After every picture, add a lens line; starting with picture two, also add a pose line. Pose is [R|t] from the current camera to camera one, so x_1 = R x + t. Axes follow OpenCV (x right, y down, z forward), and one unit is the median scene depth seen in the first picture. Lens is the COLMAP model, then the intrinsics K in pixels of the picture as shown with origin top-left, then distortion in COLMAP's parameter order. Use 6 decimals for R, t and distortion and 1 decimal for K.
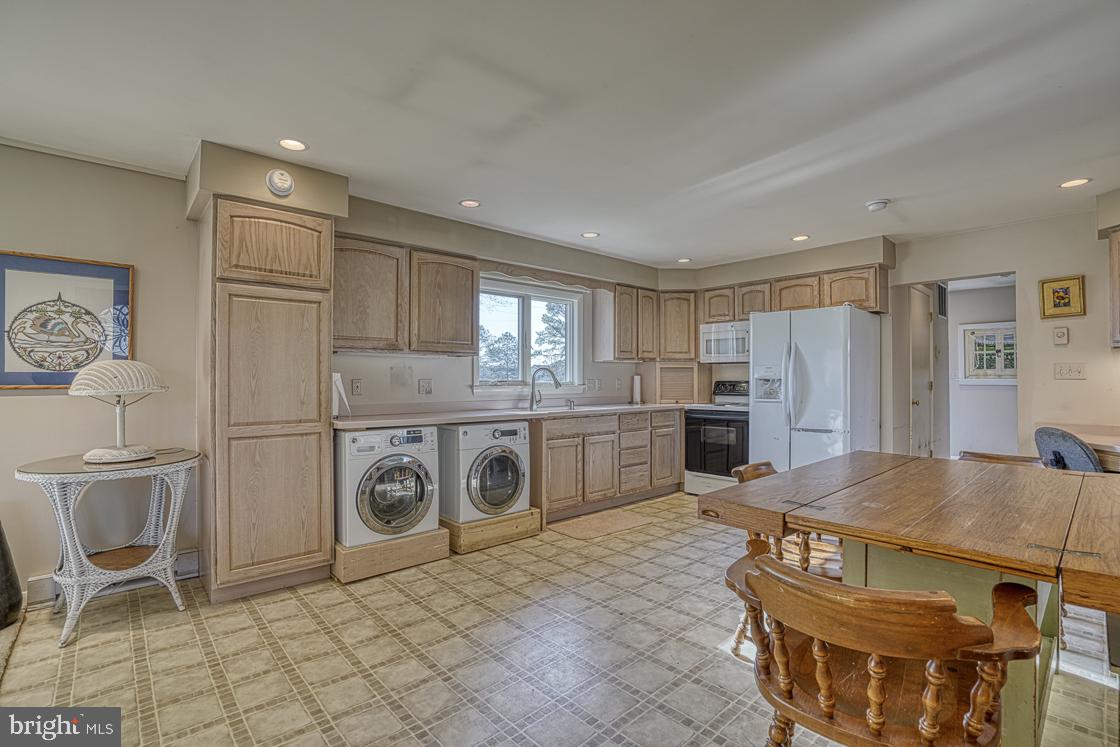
lens RADIAL K [[524.2, 0, 563.0], [0, 524.2, 375.2], [0, 0, 1]] dist [-0.030804, 0.016410]
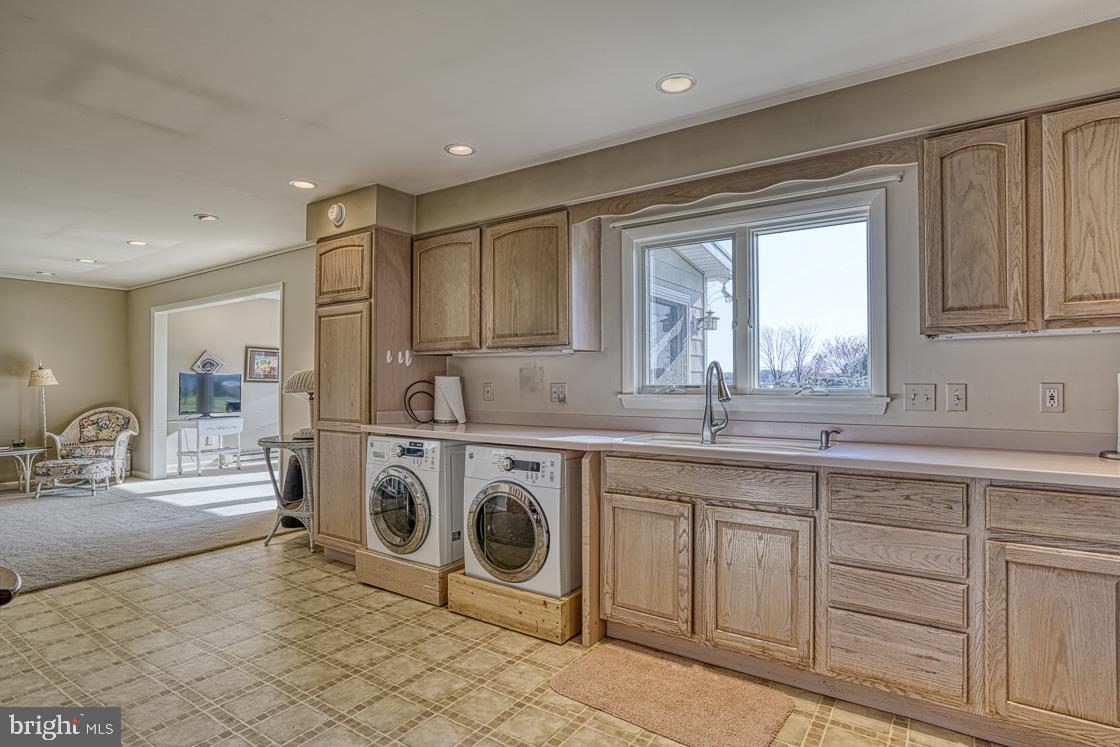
lens RADIAL K [[590.9, 0, 569.0], [0, 590.9, 376.6], [0, 0, 1]] dist [-0.019708, 0.003096]
pose [[0.222150, -0.005834, -0.974995, 0.638595], [0.008758, 0.999954, -0.003988, 0.002055], [0.974973, -0.007653, 0.222191, 0.901389]]
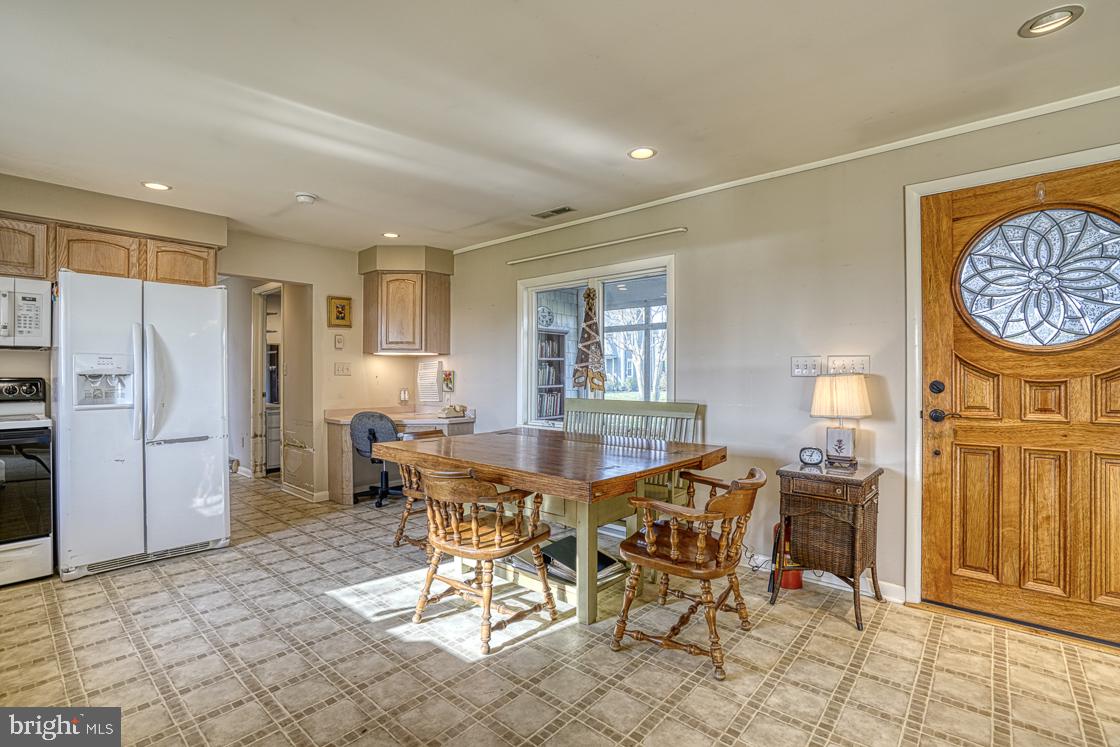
lens RADIAL K [[524.2, 0, 562.4], [0, 524.2, 375.0], [0, 0, 1]] dist [-0.030804, 0.016410]
pose [[-0.106486, 0.001054, 0.994314, -0.397420], [-0.006349, 0.999978, -0.001740, 0.006024], [-0.994294, -0.006498, -0.106477, 0.577605]]
